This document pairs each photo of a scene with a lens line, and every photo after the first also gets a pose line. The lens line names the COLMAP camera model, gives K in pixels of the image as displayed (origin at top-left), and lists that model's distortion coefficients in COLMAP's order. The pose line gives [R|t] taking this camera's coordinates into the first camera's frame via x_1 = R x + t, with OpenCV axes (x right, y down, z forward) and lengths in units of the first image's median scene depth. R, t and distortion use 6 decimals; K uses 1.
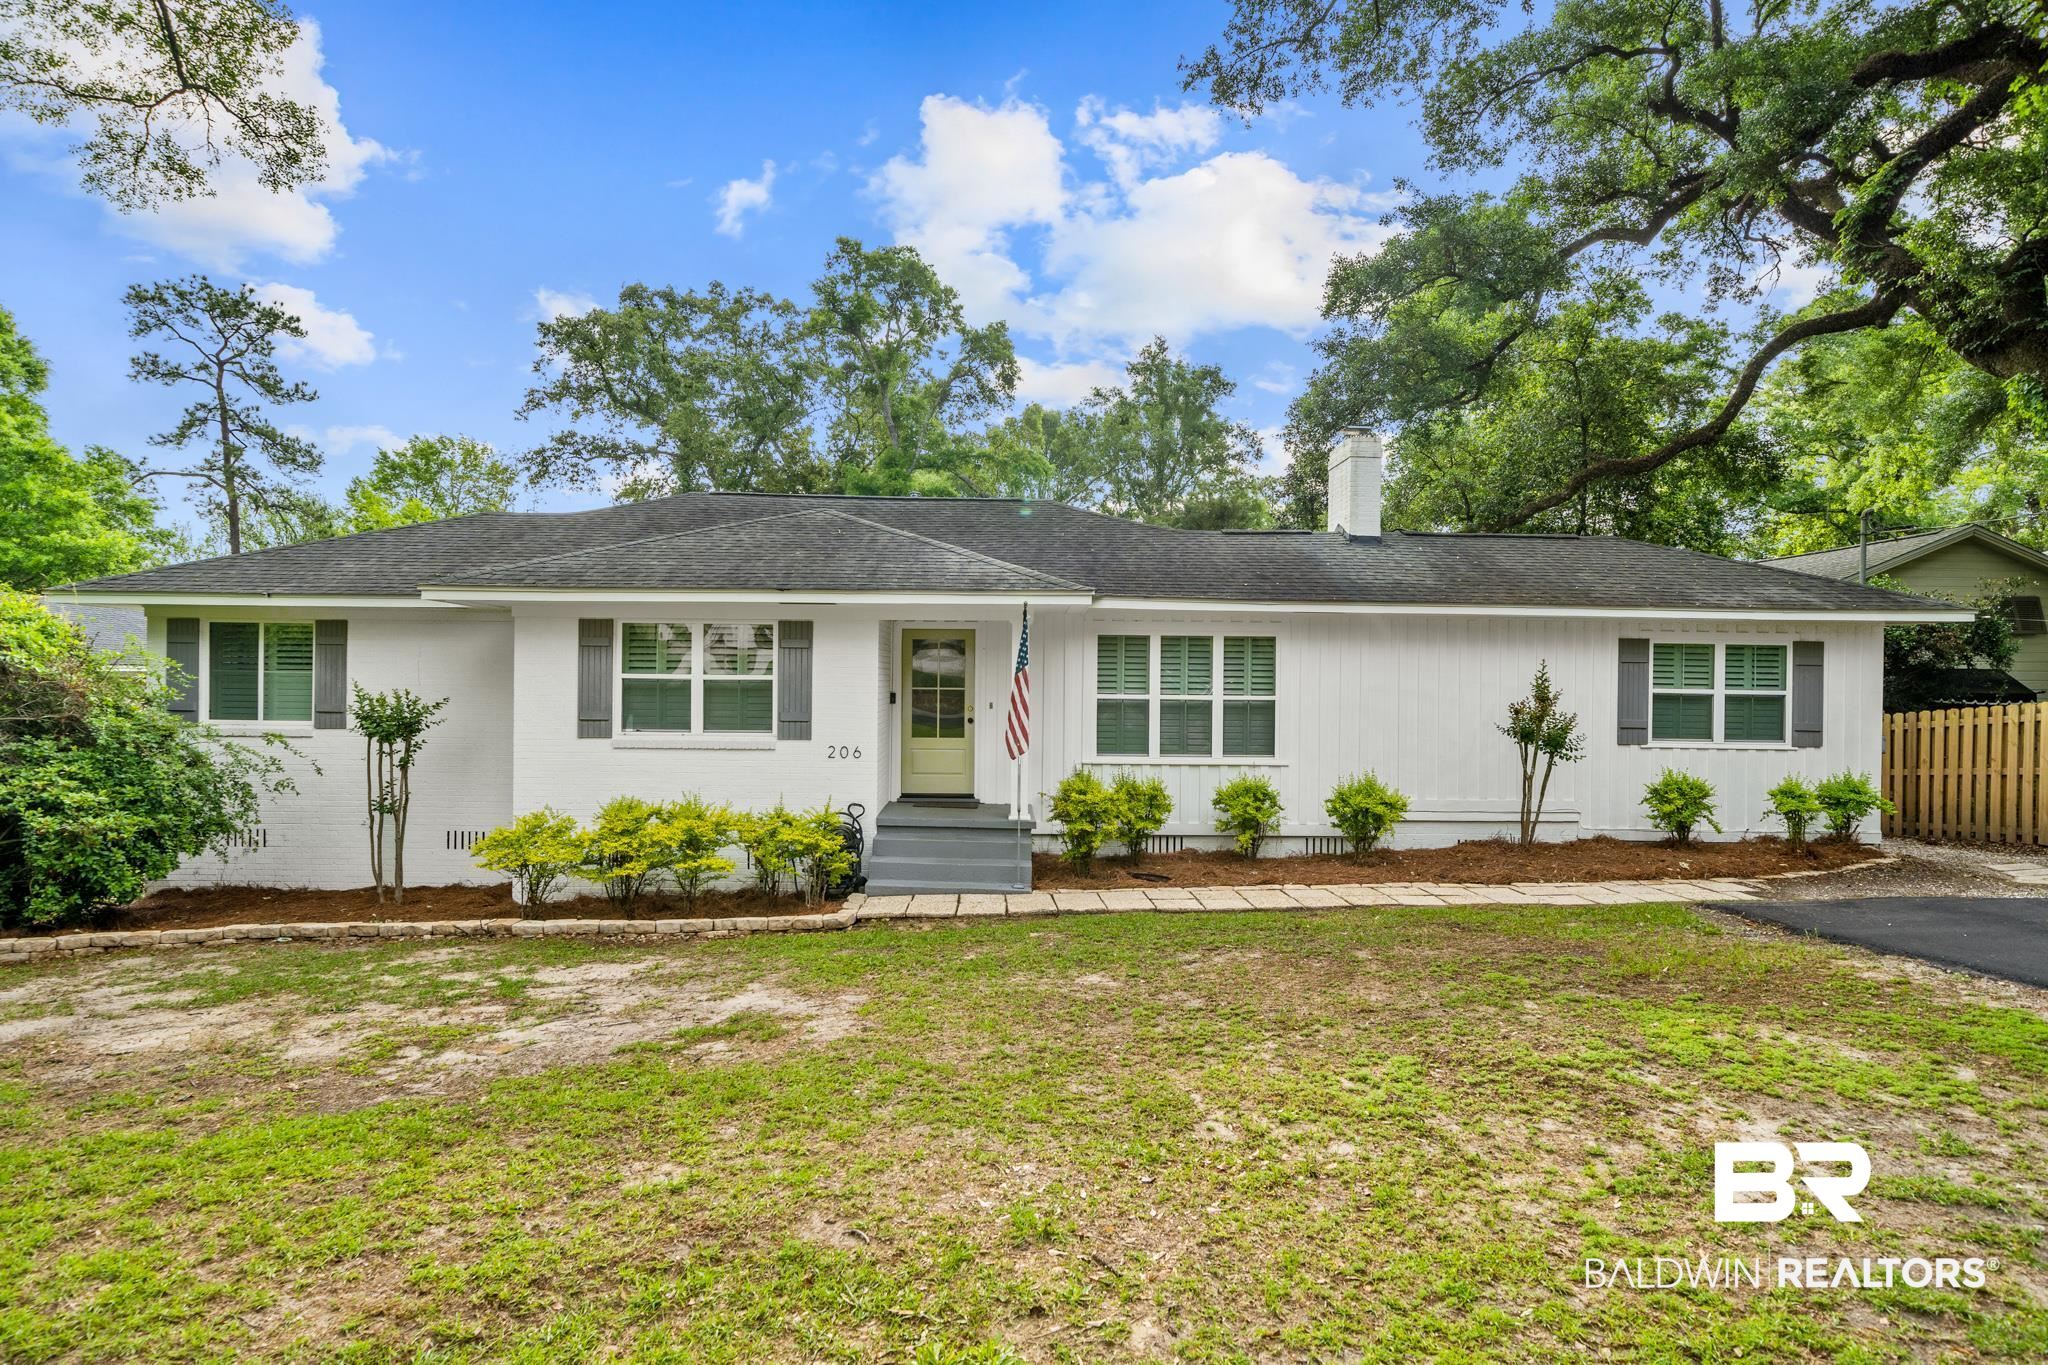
lens RADIAL K [[1106.4, 0, 1025.9], [0, 1106.4, 662.3], [0, 0, 1]] dist [0.001777, -0.000949]
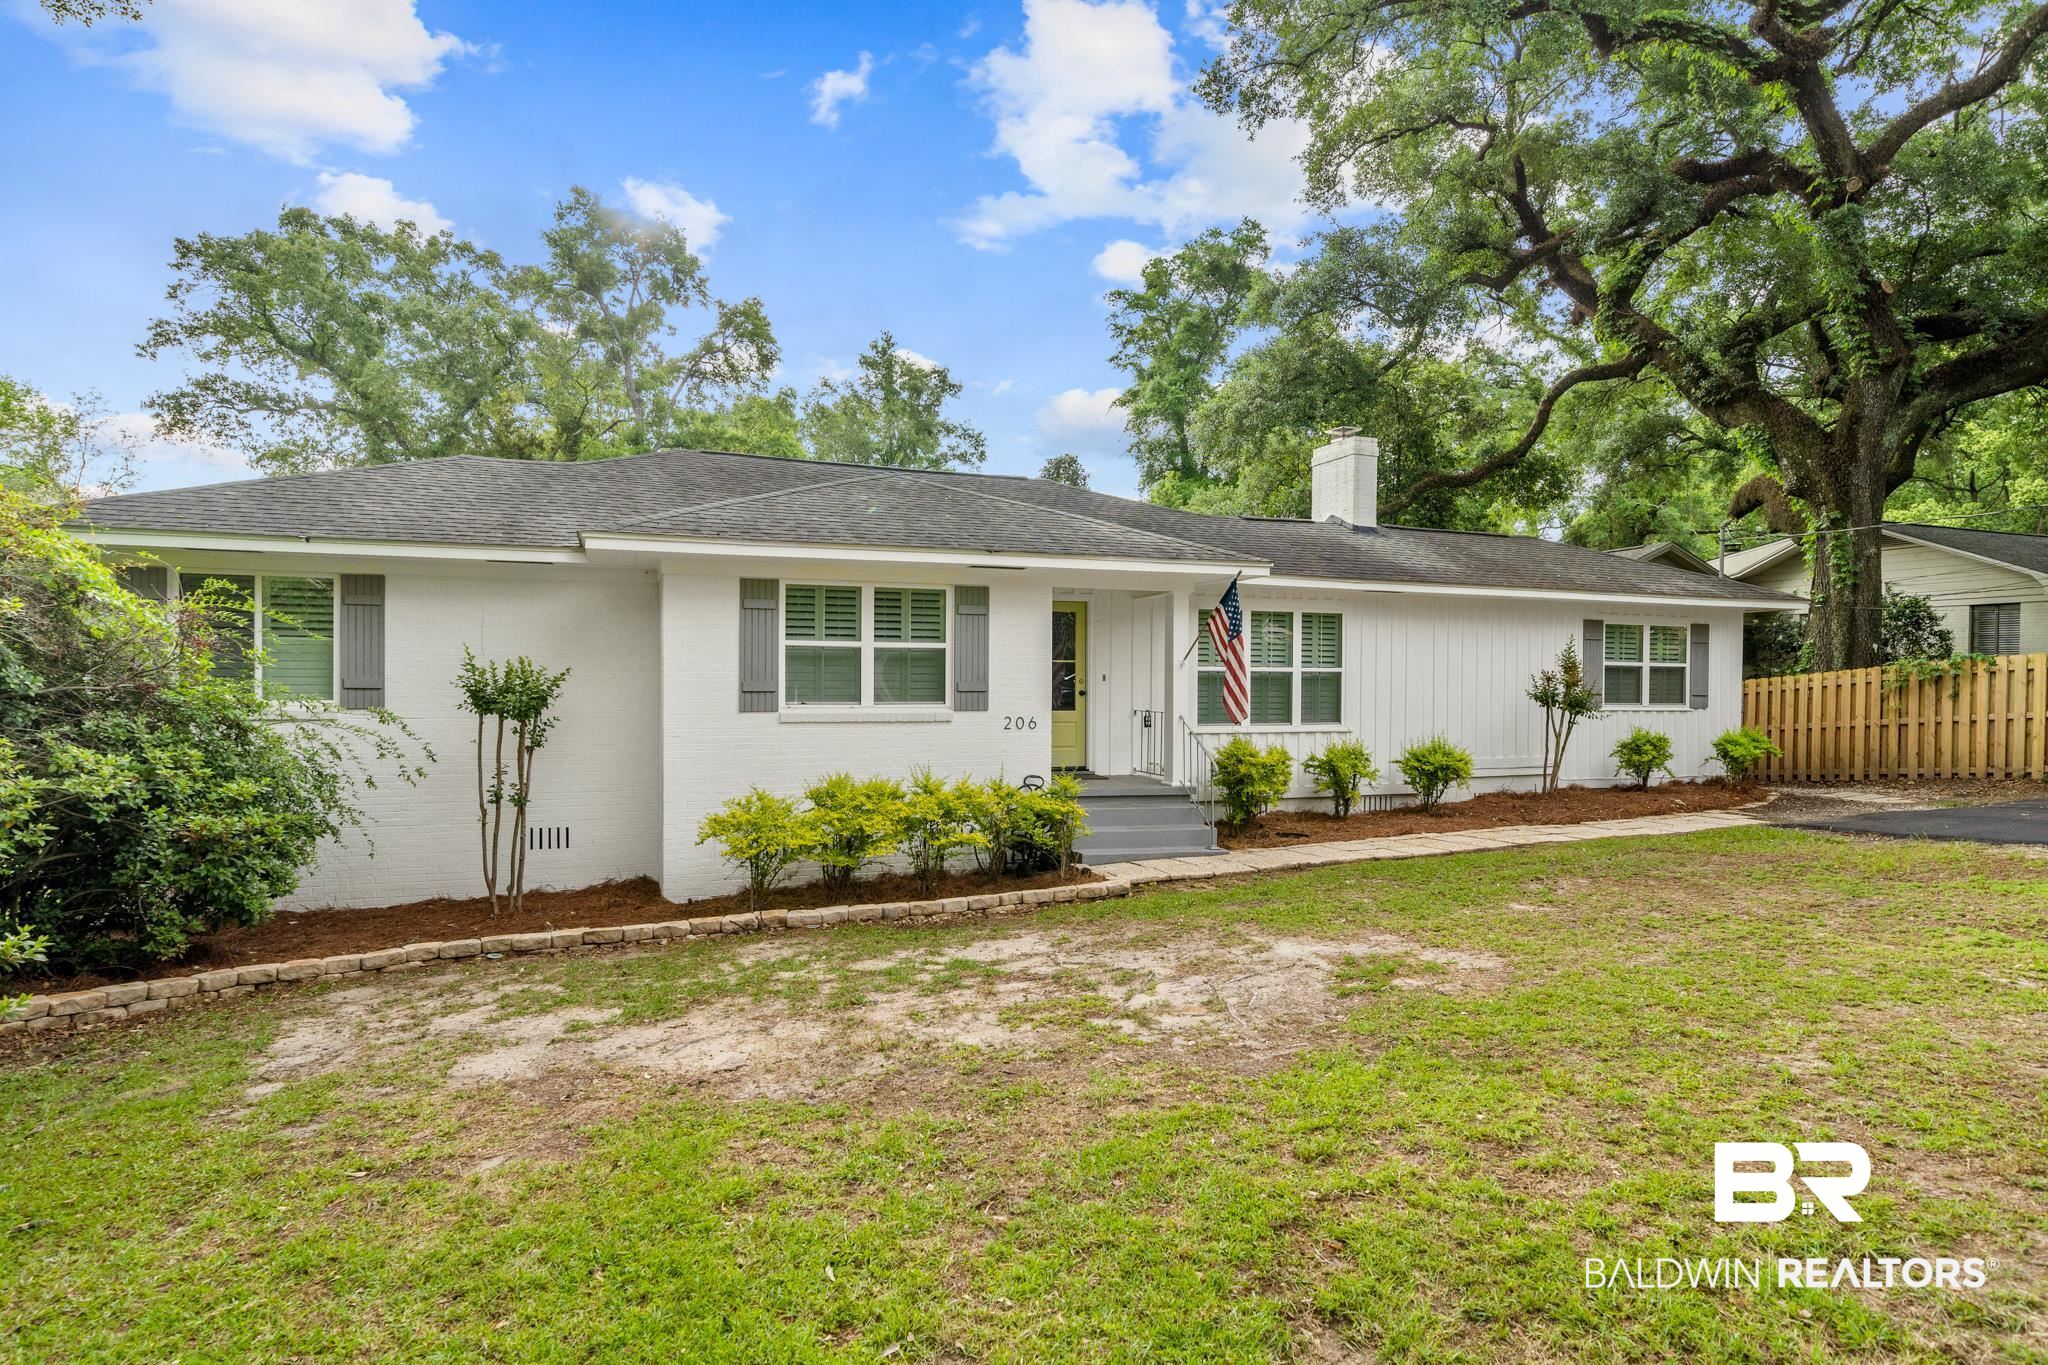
lens RADIAL K [[1099.2, 0, 1024.0], [0, 1099.2, 682.5], [0, 0, 1]] dist [-0.000205, -0.000059]
pose [[0.943221, -0.005623, 0.332117, -0.435971], [0.000201, 0.999866, 0.016357, 0.027328], [-0.332165, -0.015361, 0.943096, 0.083502]]
